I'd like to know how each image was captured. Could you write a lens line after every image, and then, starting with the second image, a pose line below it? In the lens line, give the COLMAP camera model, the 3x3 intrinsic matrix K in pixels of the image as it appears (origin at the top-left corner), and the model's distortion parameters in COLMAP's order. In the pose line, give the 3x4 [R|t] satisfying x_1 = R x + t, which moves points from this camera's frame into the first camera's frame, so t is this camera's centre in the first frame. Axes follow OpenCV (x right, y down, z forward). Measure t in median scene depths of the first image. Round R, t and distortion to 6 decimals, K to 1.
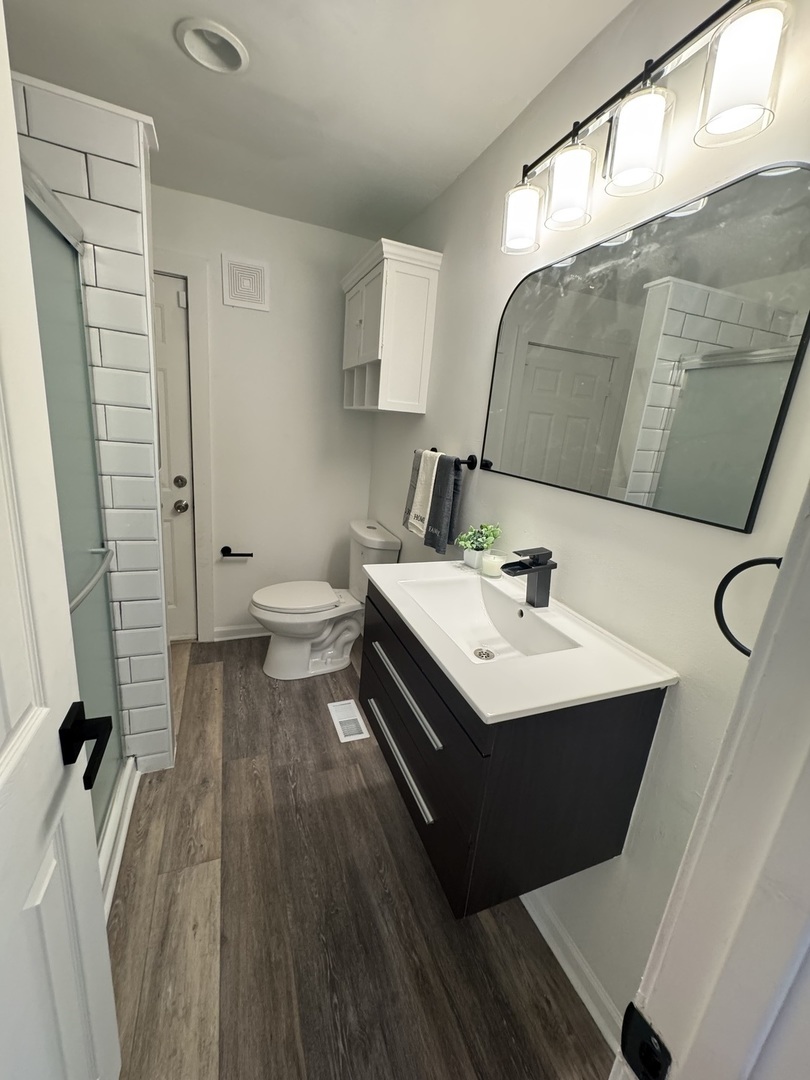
lens RADIAL K [[426.6, 0, 405.2], [0, 426.6, 533.7], [0, 0, 1]] dist [-0.000933, 0.000057]
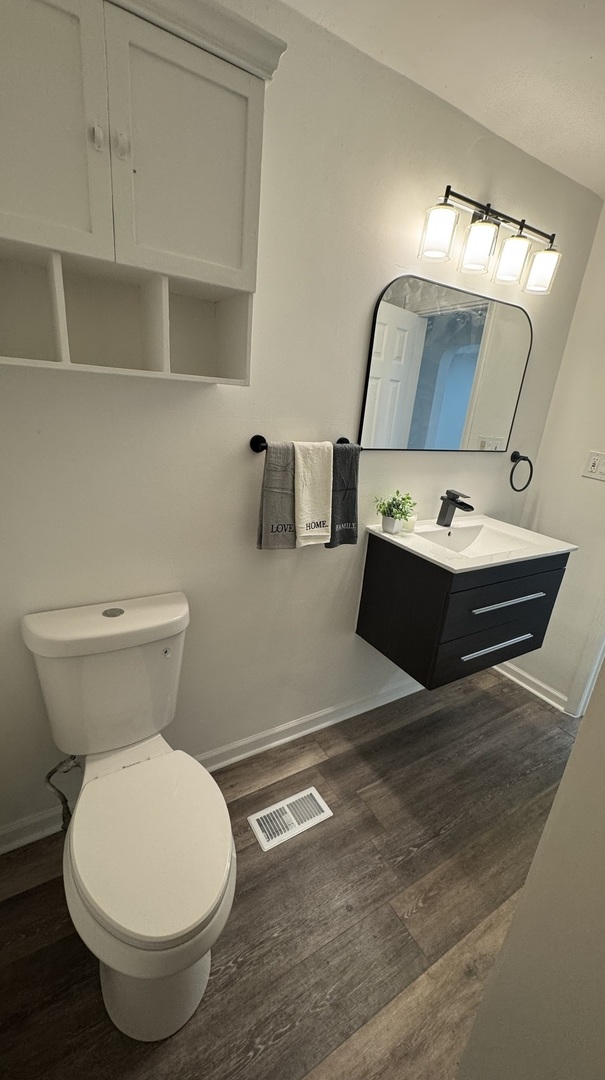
lens RADIAL K [[434.9, 0, 300.8], [0, 434.9, 530.2], [0, 0, 1]] dist [0.001039, 0.000089]
pose [[-0.150216, -0.403705, 0.902473, -0.815451], [0.140284, 0.894891, 0.423664, -0.435578], [-0.978650, 0.190243, -0.077793, 1.238577]]
